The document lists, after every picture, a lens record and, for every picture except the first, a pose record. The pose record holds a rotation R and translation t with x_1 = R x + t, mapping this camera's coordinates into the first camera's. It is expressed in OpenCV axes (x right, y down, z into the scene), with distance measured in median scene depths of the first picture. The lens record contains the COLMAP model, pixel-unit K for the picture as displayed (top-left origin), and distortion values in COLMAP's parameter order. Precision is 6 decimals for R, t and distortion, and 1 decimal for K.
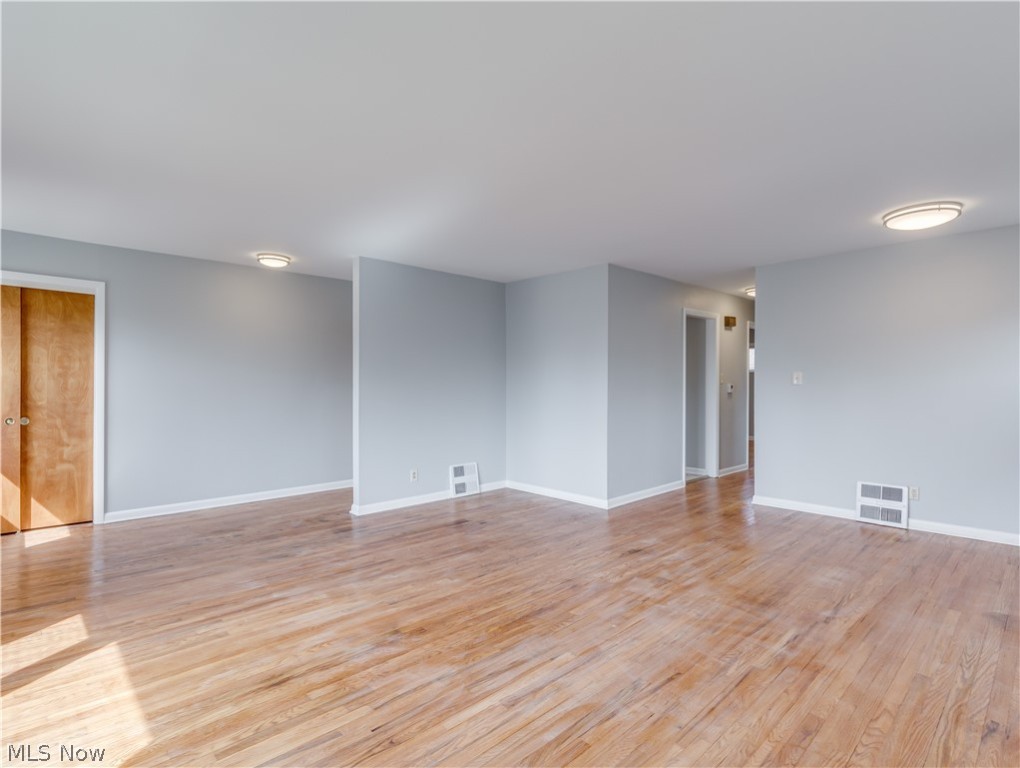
lens RADIAL K [[522.0, 0, 513.2], [0, 522.0, 389.8], [0, 0, 1]] dist [0.005327, 0.000858]
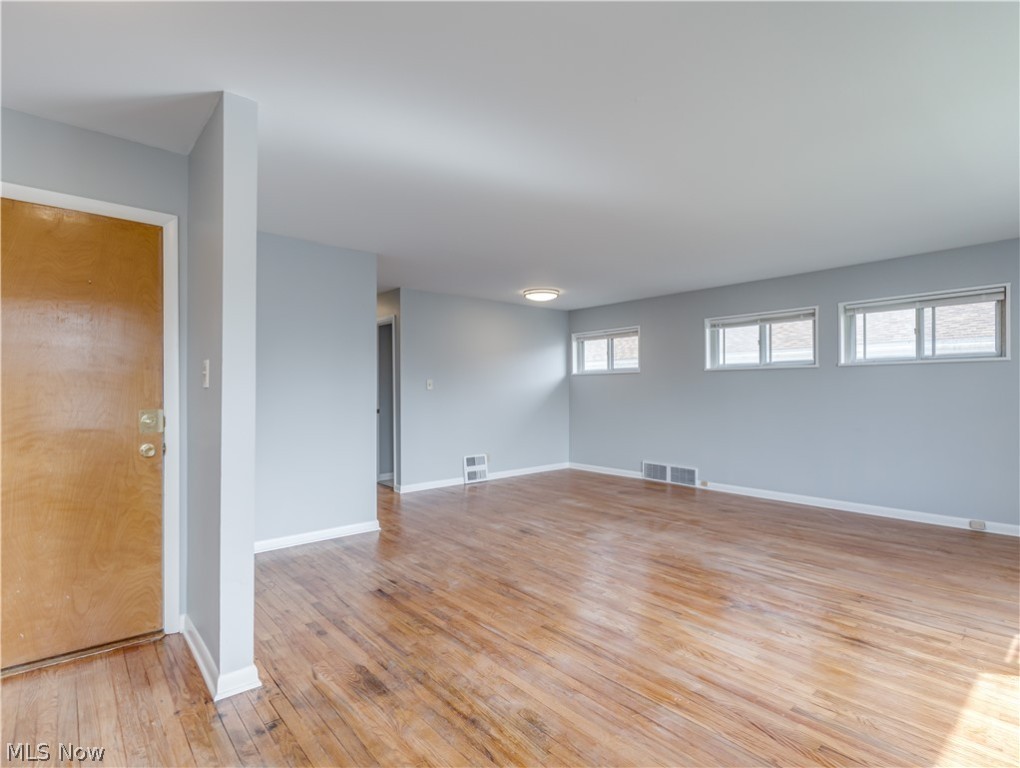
lens RADIAL K [[522.0, 0, 528.3], [0, 522.0, 387.7], [0, 0, 1]] dist [0.005327, 0.000858]
pose [[0.023603, 0.003378, 0.999716, -1.236441], [0.013394, 0.999903, -0.003695, -0.007543], [-0.999632, 0.013477, 0.023555, 1.282433]]
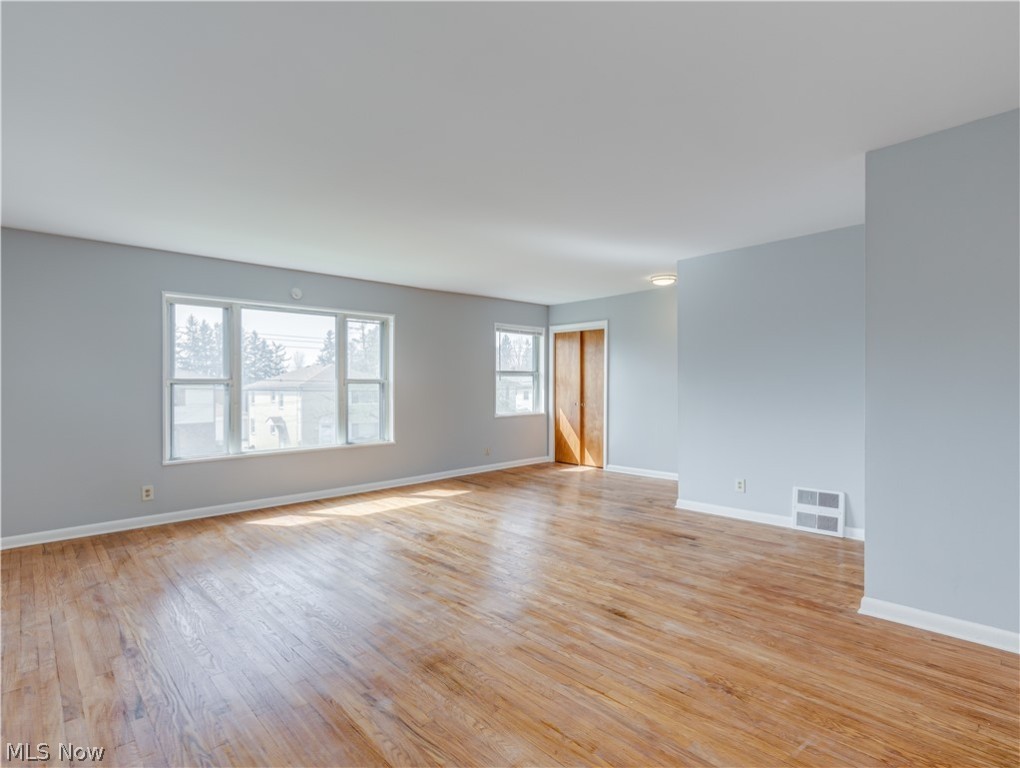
lens RADIAL K [[522.0, 0, 509.4], [0, 522.0, 385.7], [0, 0, 1]] dist [0.005327, 0.000858]
pose [[-0.015993, -0.000626, -0.999872, 1.277881], [-0.000977, 0.999999, -0.000611, -0.004710], [0.999872, 0.000967, -0.015993, 1.152399]]
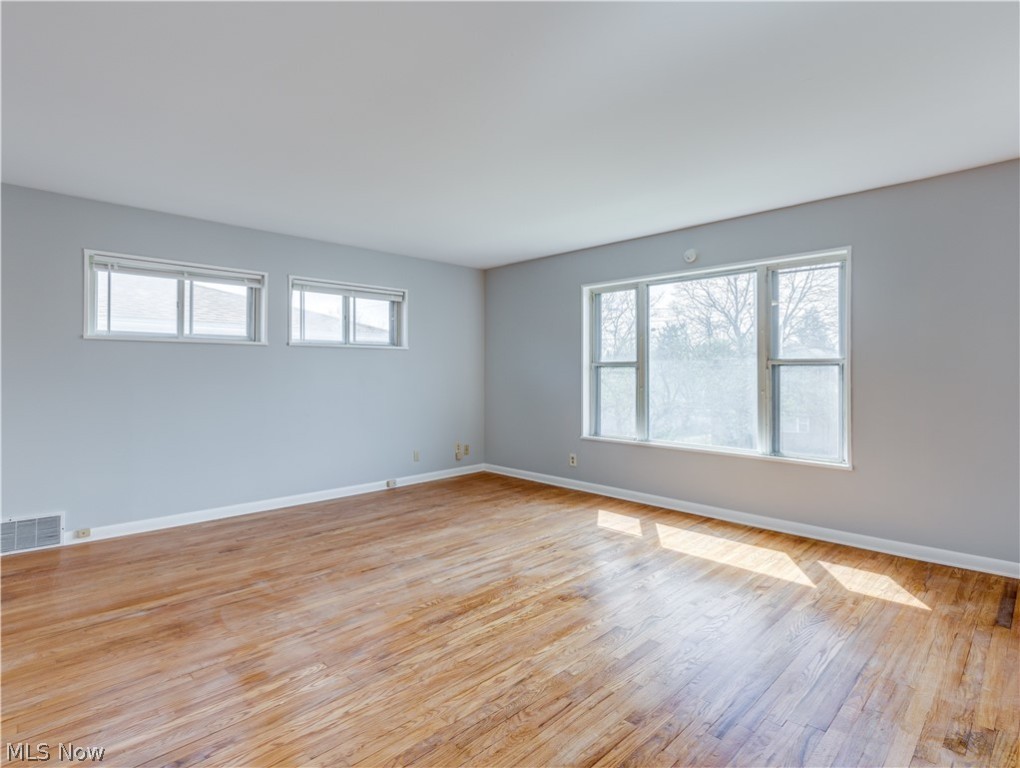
lens RADIAL K [[522.0, 0, 506.4], [0, 522.0, 379.6], [0, 0, 1]] dist [0.005327, 0.000858]
pose [[-0.999955, -0.001824, -0.009257, -0.045487], [-0.002081, 0.999609, 0.027870, -0.016131], [0.009203, 0.027888, -0.999569, 1.881433]]
